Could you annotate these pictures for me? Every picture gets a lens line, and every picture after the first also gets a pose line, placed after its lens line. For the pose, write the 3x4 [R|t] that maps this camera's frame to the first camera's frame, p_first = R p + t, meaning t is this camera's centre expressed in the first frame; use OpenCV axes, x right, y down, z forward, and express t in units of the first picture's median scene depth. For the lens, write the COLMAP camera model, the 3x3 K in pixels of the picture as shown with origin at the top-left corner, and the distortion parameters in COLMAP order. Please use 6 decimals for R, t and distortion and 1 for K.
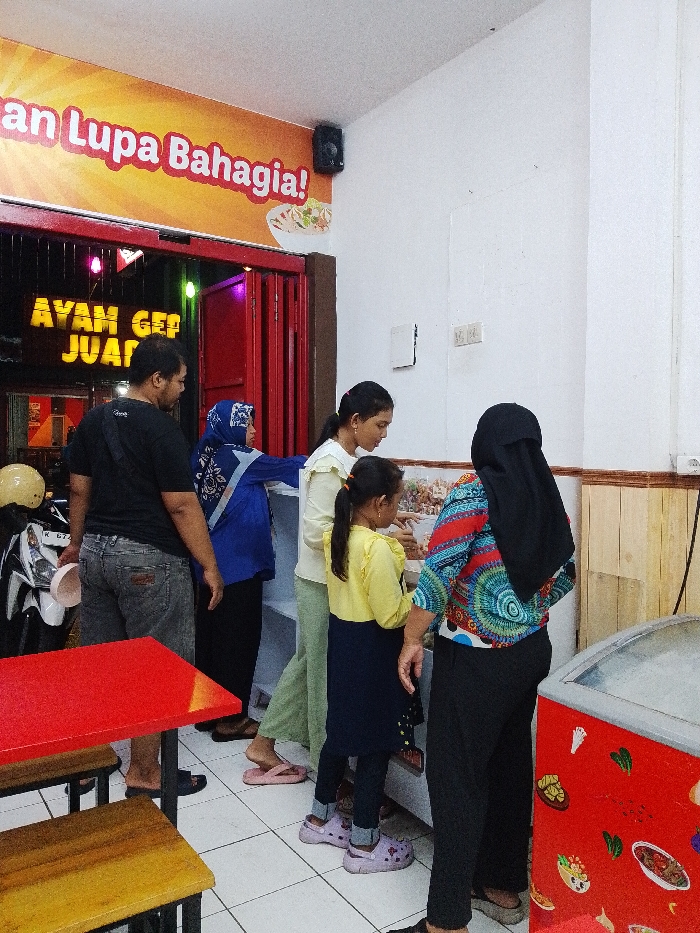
lens RADIAL K [[718.7, 0, 348.8], [0, 718.7, 459.9], [0, 0, 1]] dist [0.098409, -0.180564]
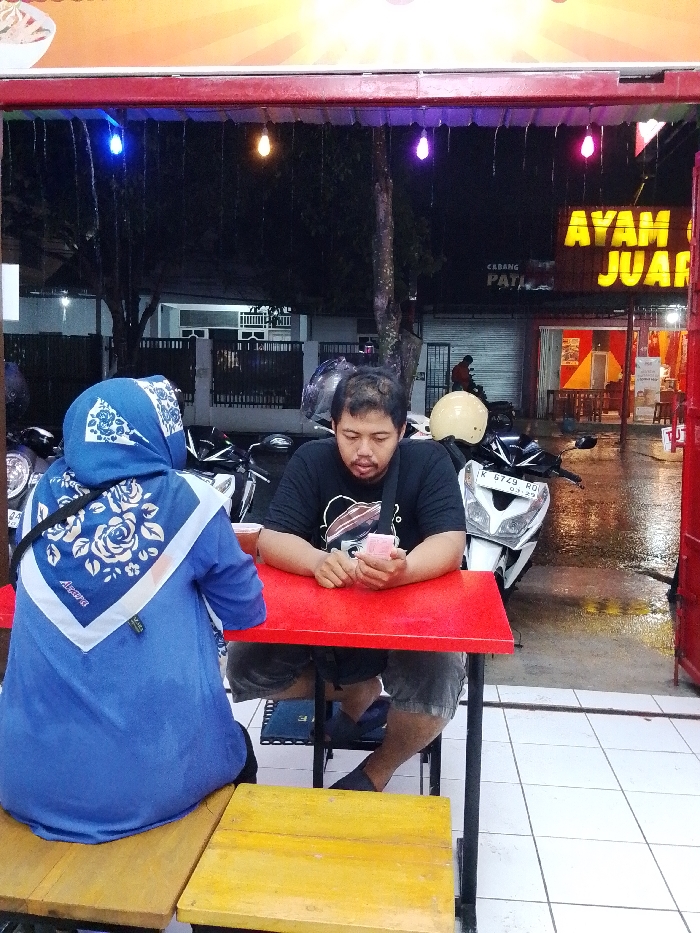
lens RADIAL K [[871.7, 0, 350.0], [0, 871.7, 466.5], [0, 0, 1]] dist [0.099071, -0.197962]
pose [[0.779697, 0.059422, -0.623331, 0.101982], [-0.019811, 0.997329, 0.070295, 0.025278], [0.625844, -0.042460, 0.778792, 0.109009]]
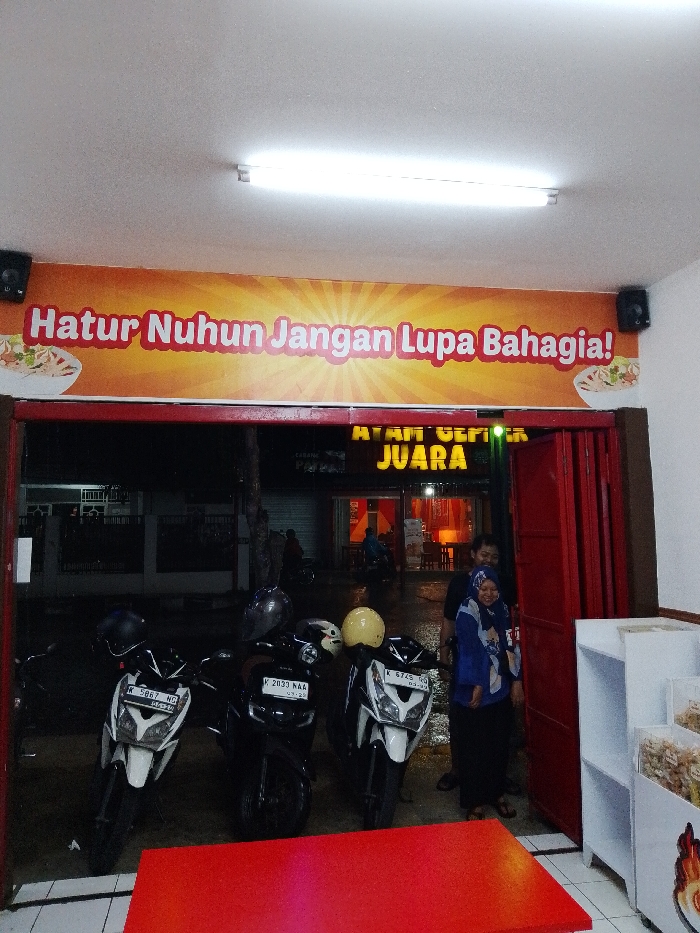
lens RADIAL K [[718.7, 0, 348.8], [0, 718.7, 459.9], [0, 0, 1]] dist [0.098409, -0.180564]
pose [[0.917513, -0.061925, -0.392854, -0.005184], [0.018480, 0.993375, -0.113423, -0.103901], [0.397275, 0.096807, 0.912579, -0.094495]]
